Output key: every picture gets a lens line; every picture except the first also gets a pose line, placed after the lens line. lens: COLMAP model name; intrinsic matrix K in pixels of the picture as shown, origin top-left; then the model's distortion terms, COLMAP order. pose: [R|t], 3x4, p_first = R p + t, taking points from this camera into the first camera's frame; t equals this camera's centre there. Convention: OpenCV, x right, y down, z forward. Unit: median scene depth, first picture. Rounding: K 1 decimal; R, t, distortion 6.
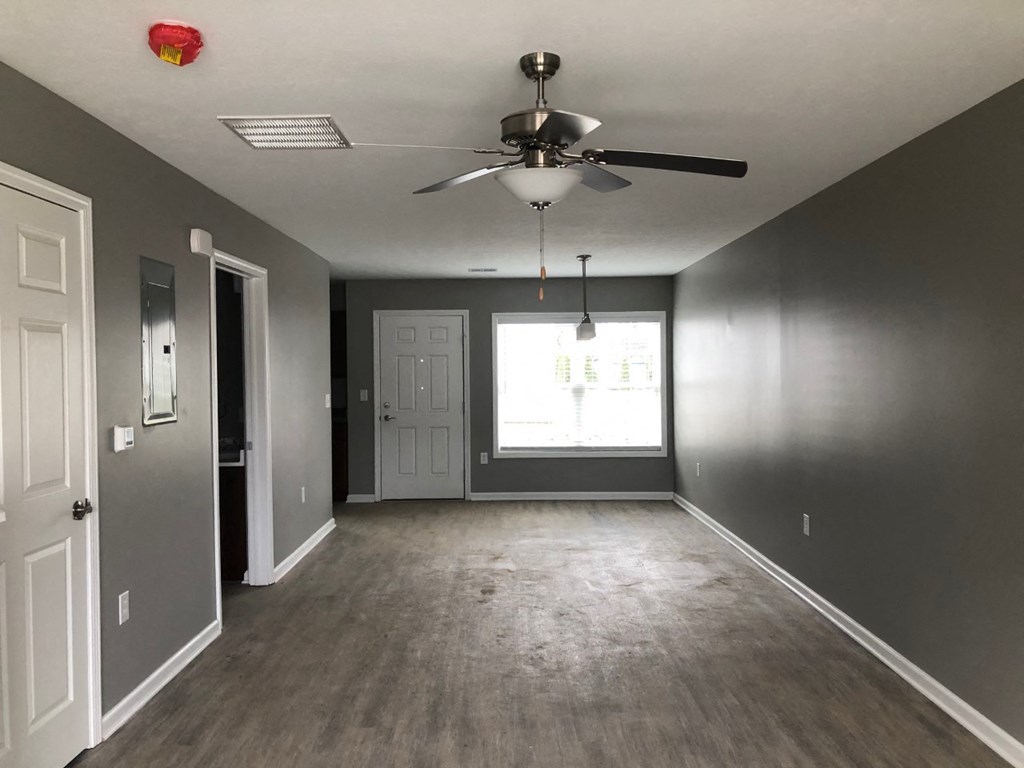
lens RADIAL K [[803.2, 0, 494.5], [0, 803.2, 360.4], [0, 0, 1]] dist [-0.002293, -0.006829]
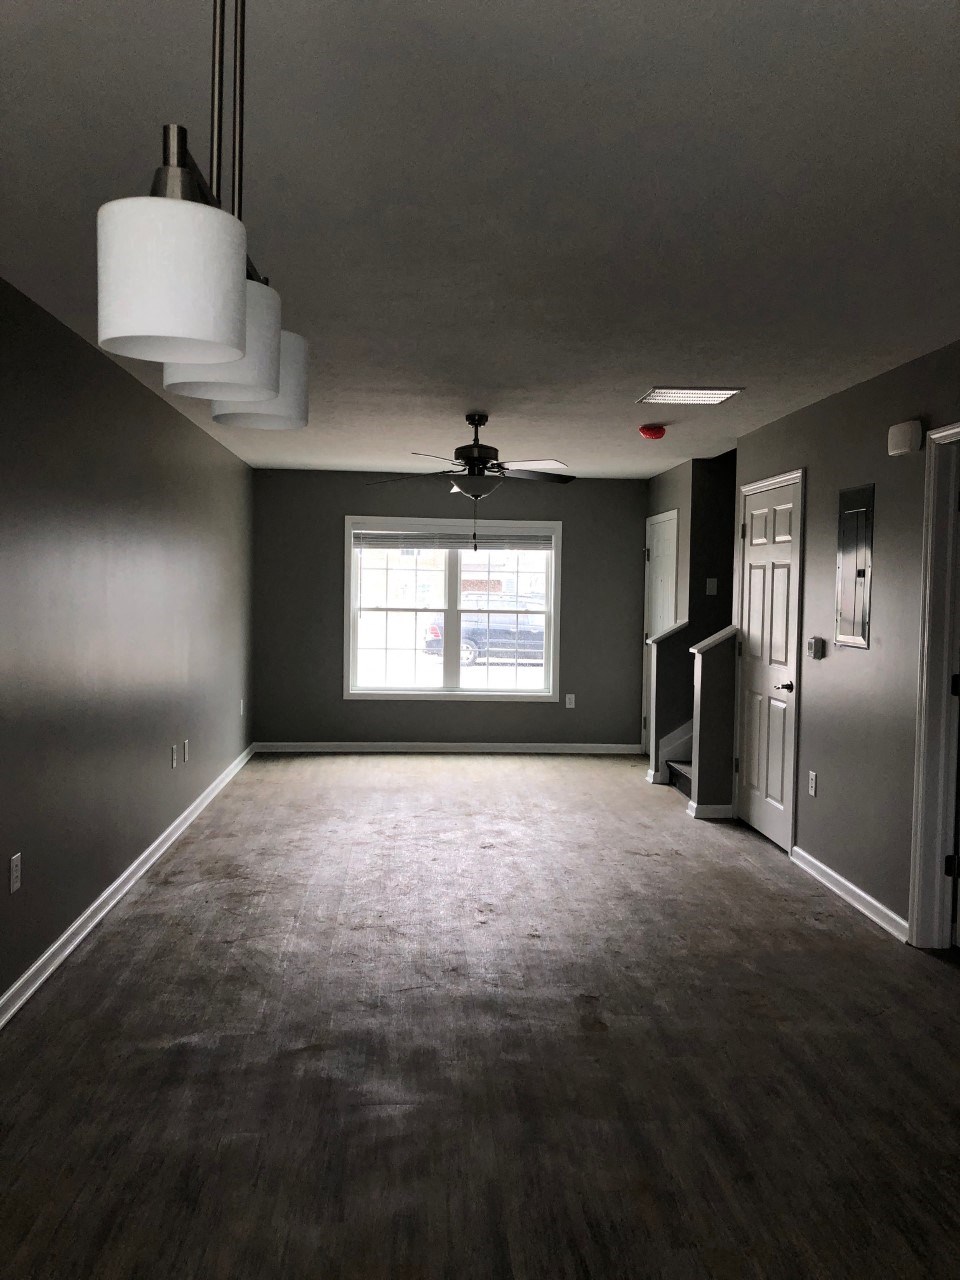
lens RADIAL K [[1004.0, 0, 480.0], [0, 1004.0, 640.0], [0, 0, 1]] dist [-0.002293, -0.006829]
pose [[-0.996574, -0.001435, -0.082690, 0.149807], [-0.005345, 0.998877, 0.047078, 0.011150], [0.082529, 0.047359, -0.995463, 2.061484]]
